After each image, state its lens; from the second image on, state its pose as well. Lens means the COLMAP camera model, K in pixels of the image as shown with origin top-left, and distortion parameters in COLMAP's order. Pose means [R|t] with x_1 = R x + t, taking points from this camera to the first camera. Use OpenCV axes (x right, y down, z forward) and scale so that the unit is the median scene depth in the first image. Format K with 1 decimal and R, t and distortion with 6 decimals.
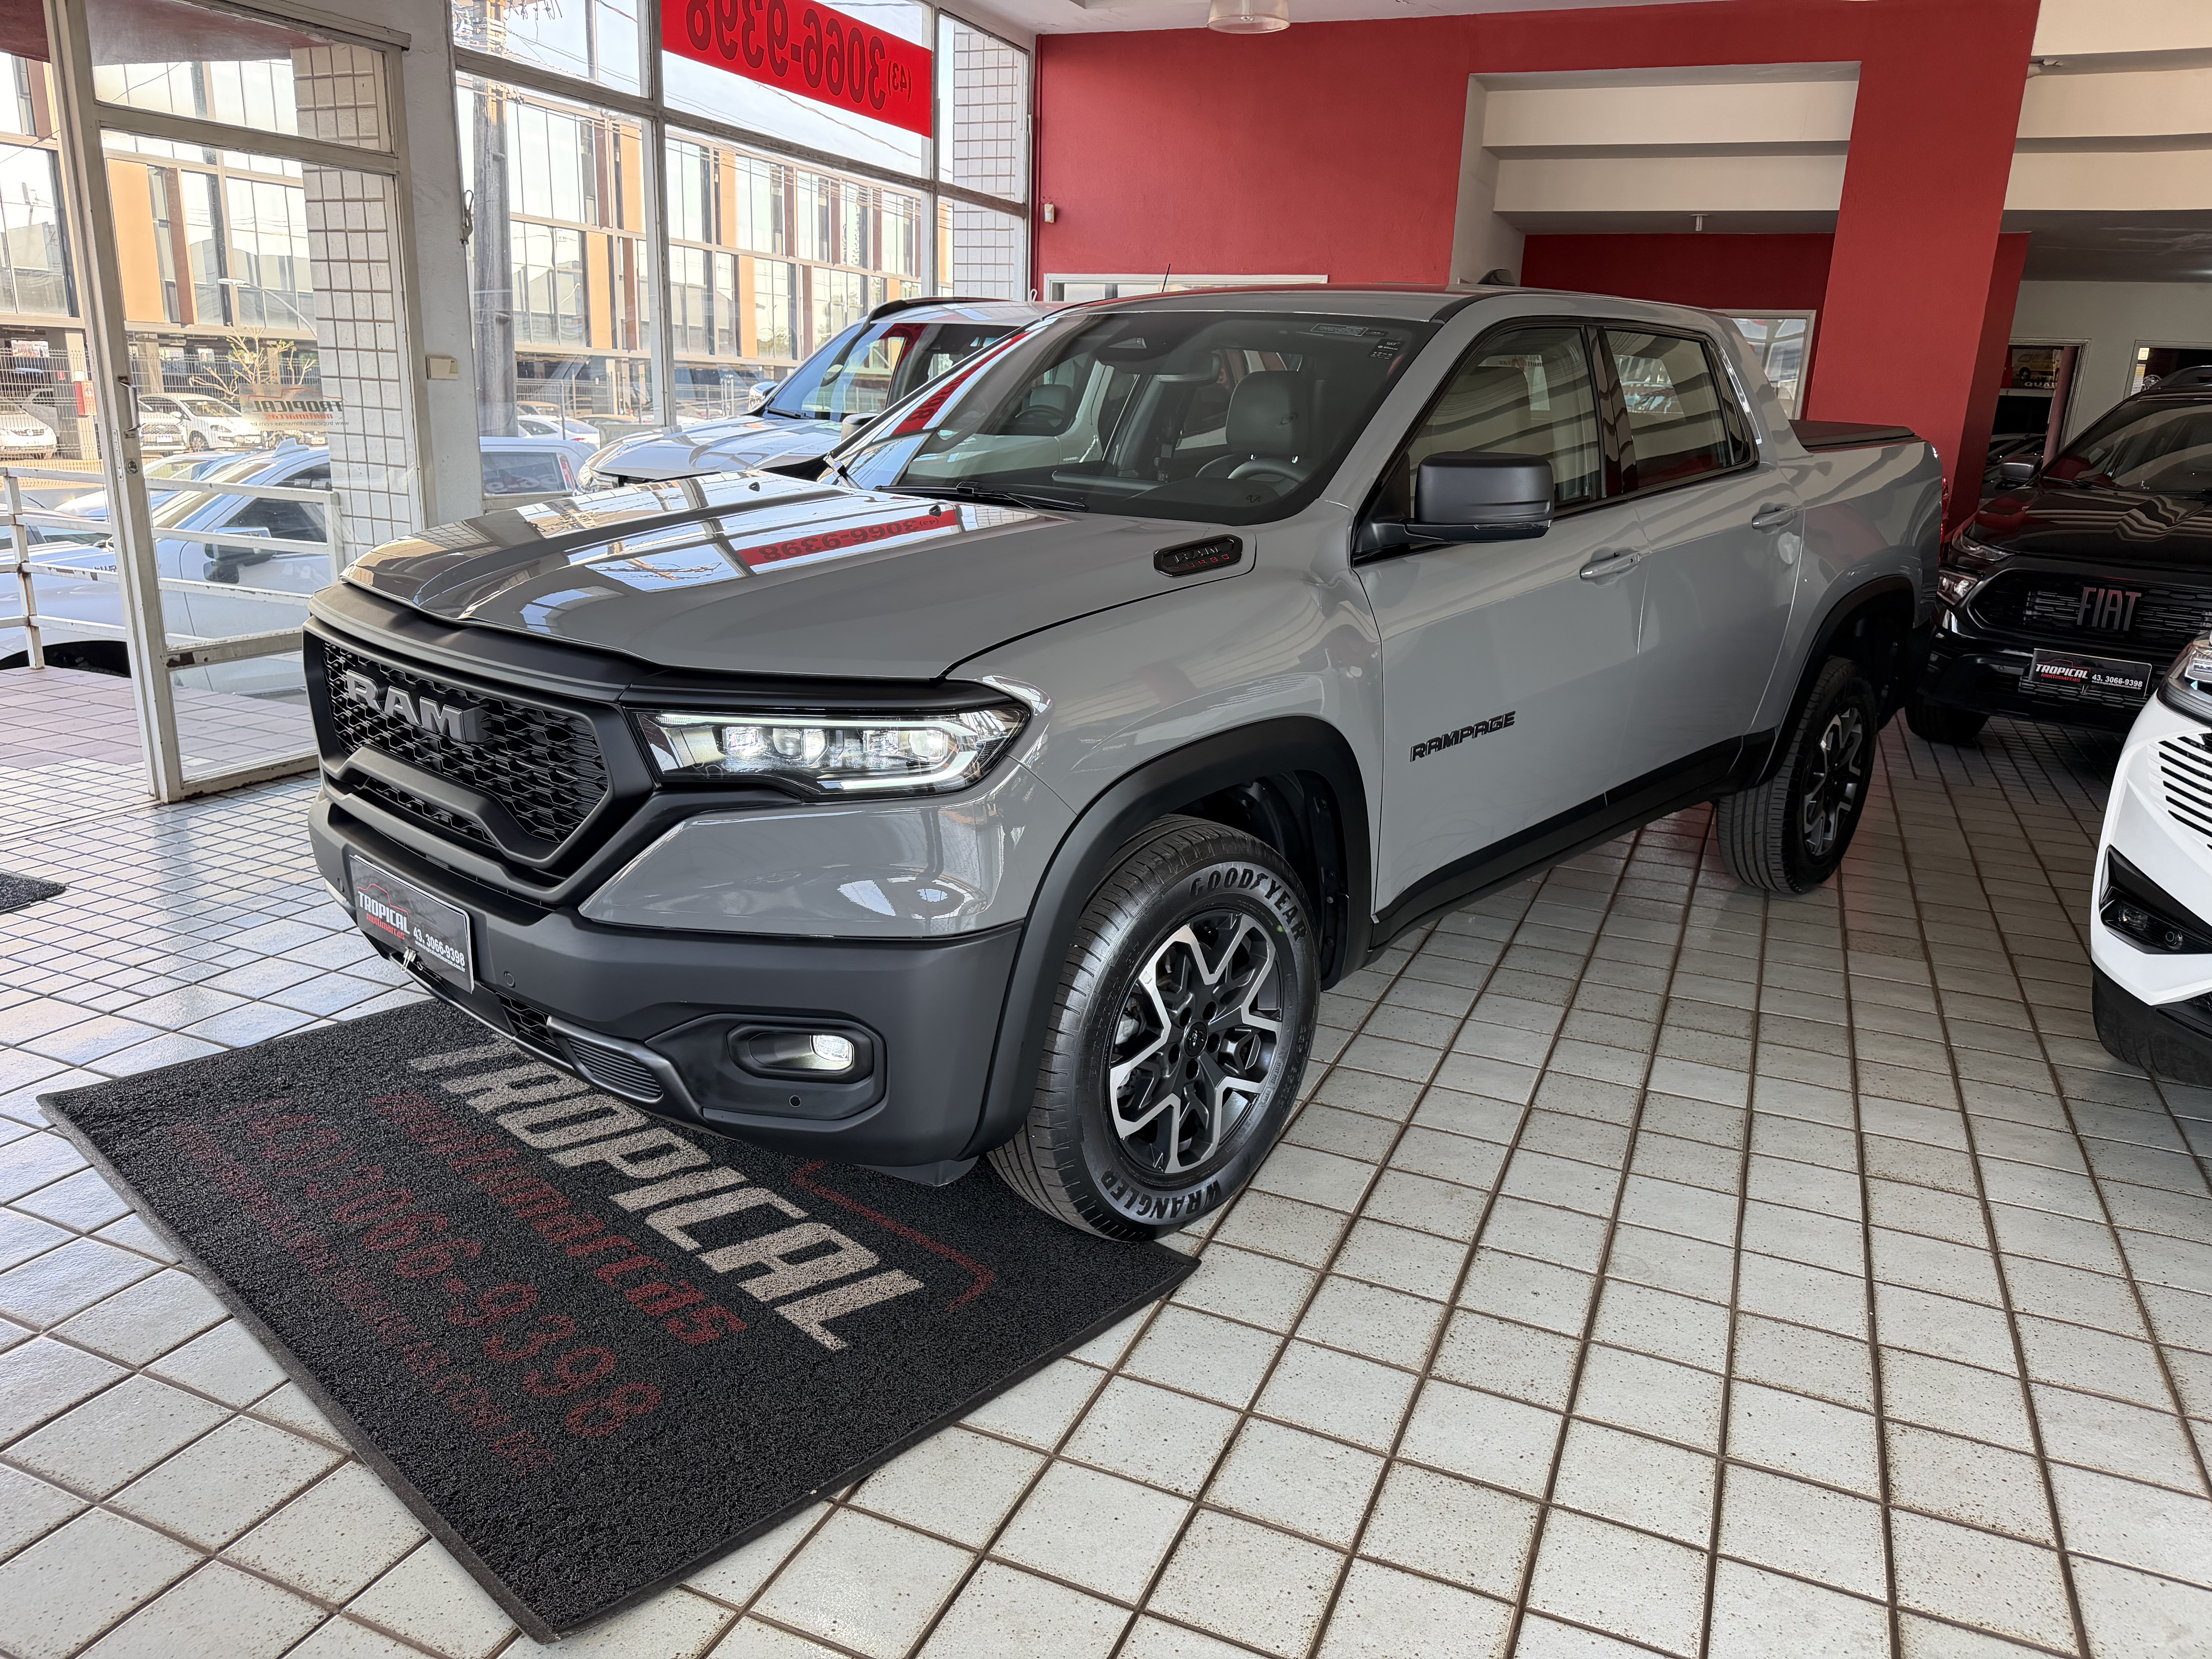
lens RADIAL K [[1558.1, 0, 1106.0], [0, 1558.1, 829.5], [0, 0, 1]] dist [0.041992, -0.049329]
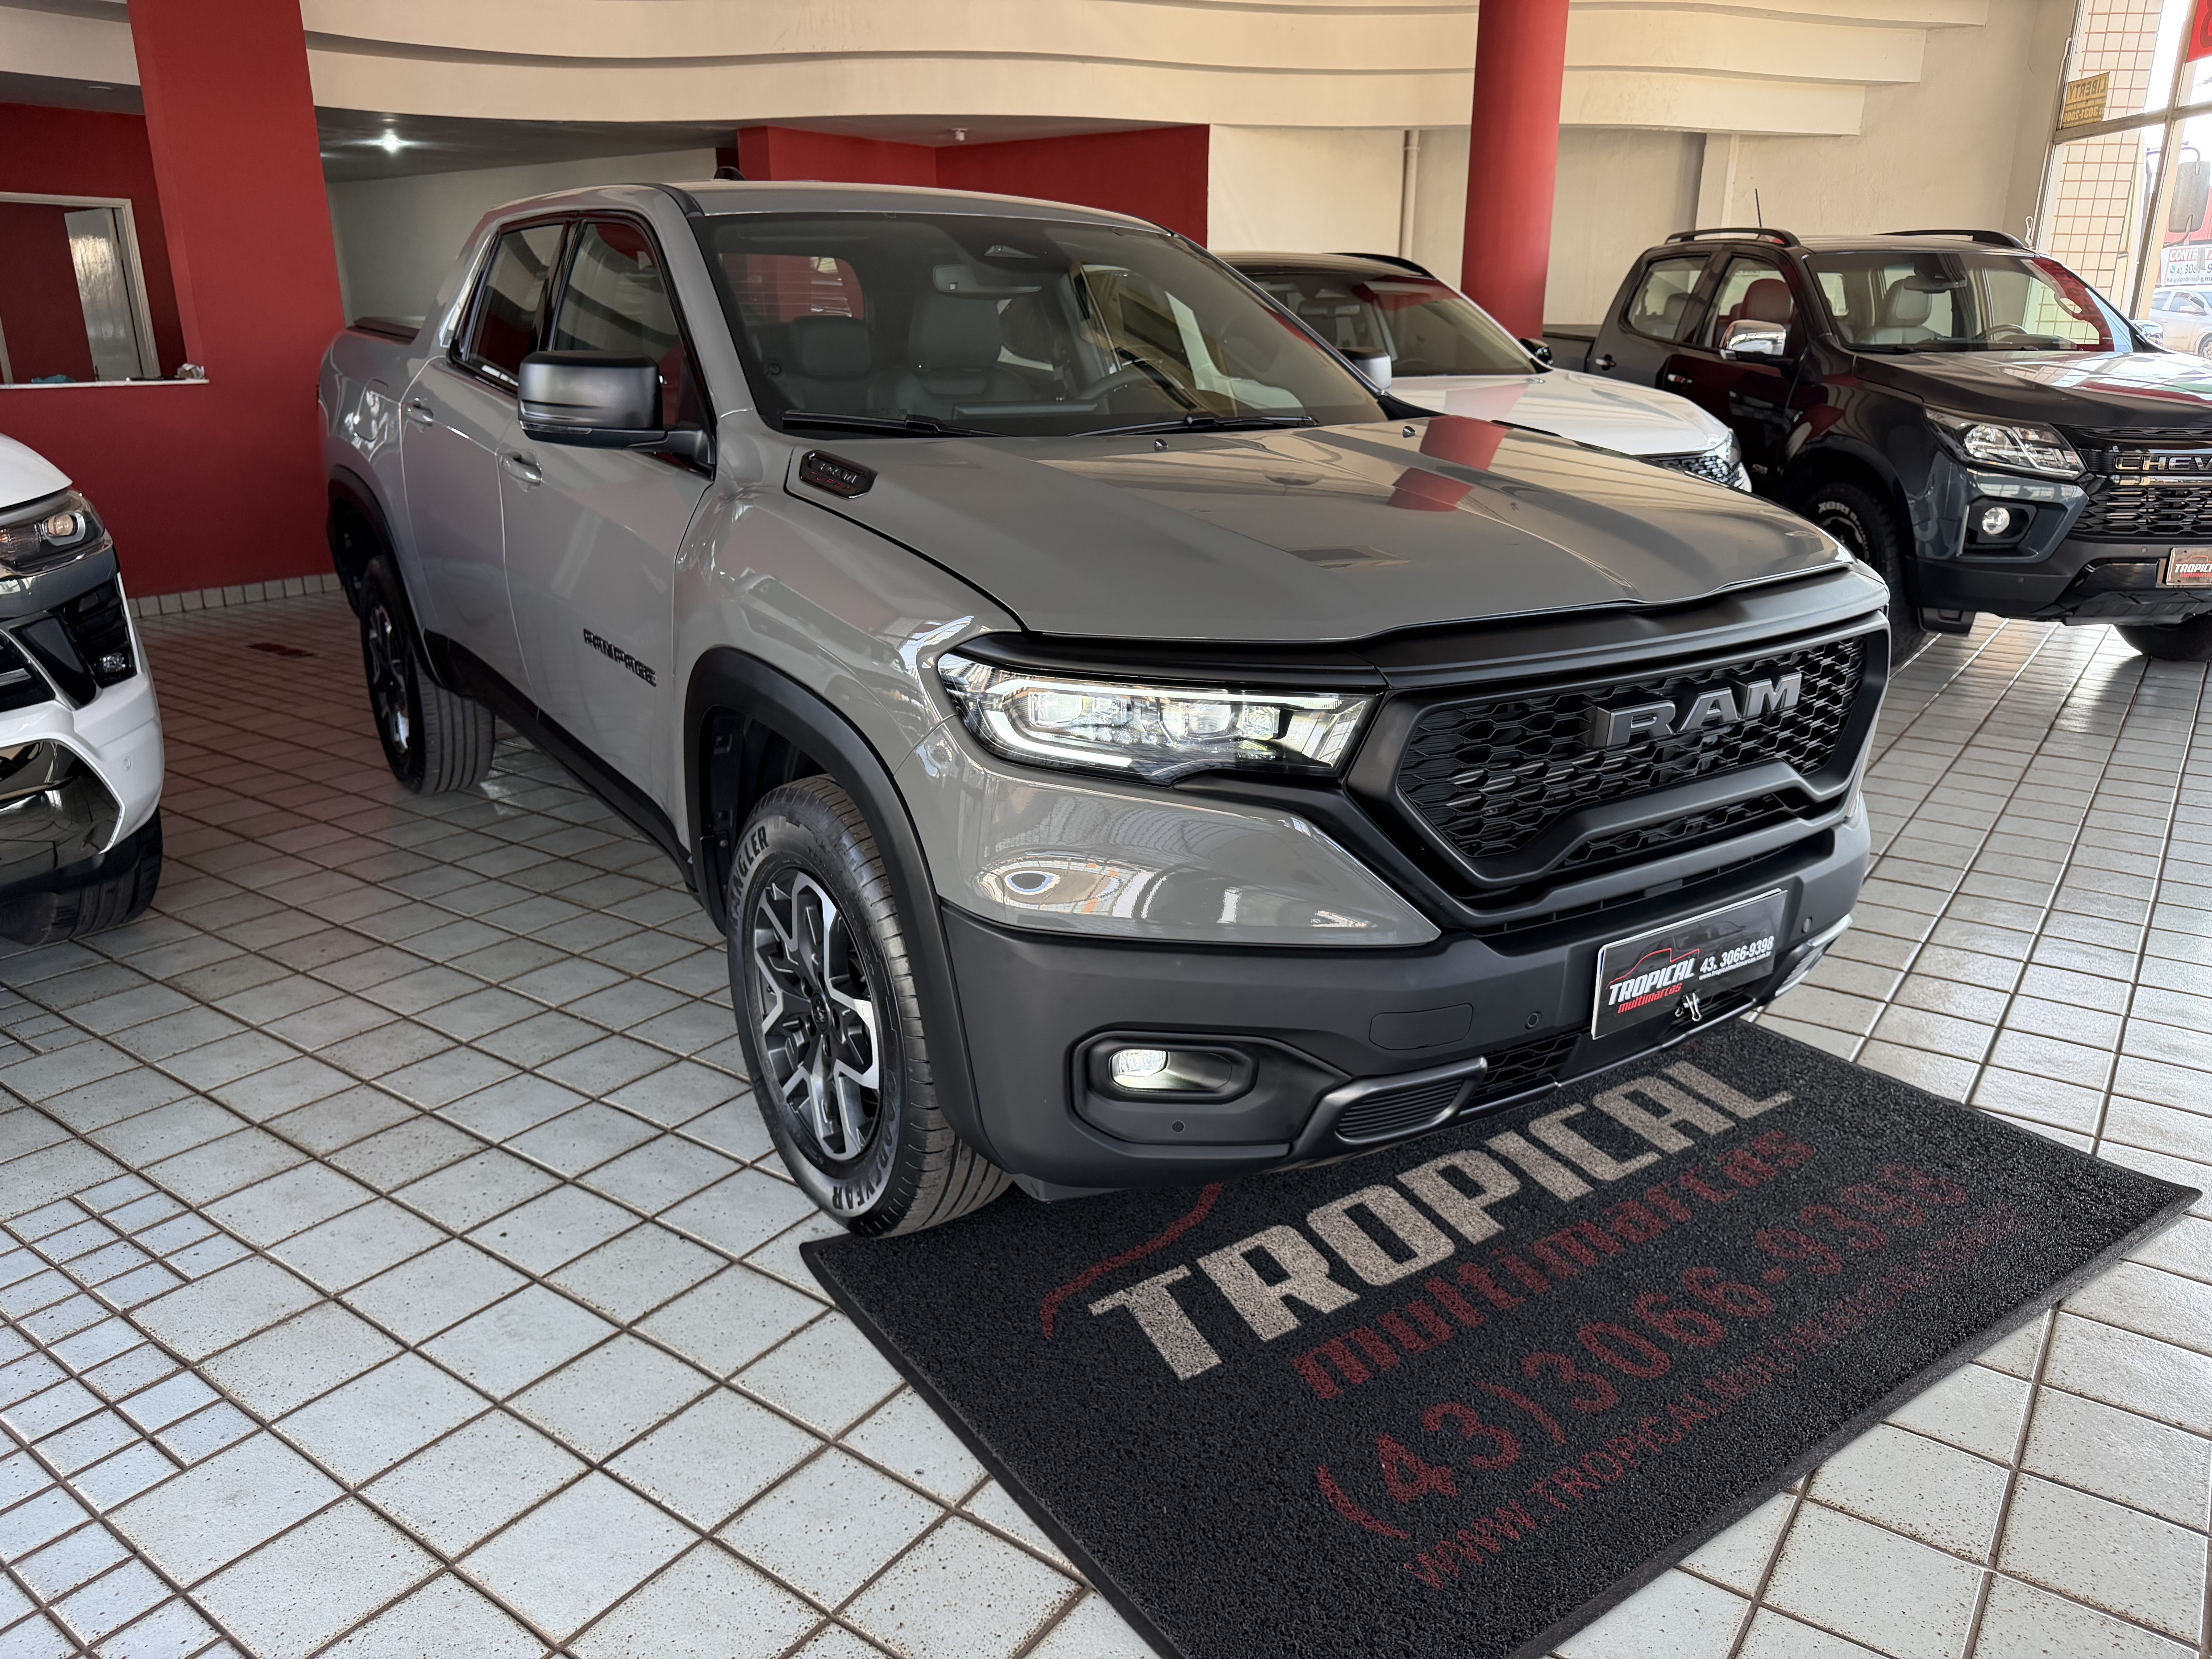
lens RADIAL K [[1558.1, 0, 1106.0], [0, 1558.1, 829.5], [0, 0, 1]] dist [0.041992, -0.049329]
pose [[0.210909, -0.329521, 0.920290, -1.146281], [0.265753, 0.925336, 0.270423, -0.293725], [-0.940687, 0.187535, 0.282732, 0.935316]]
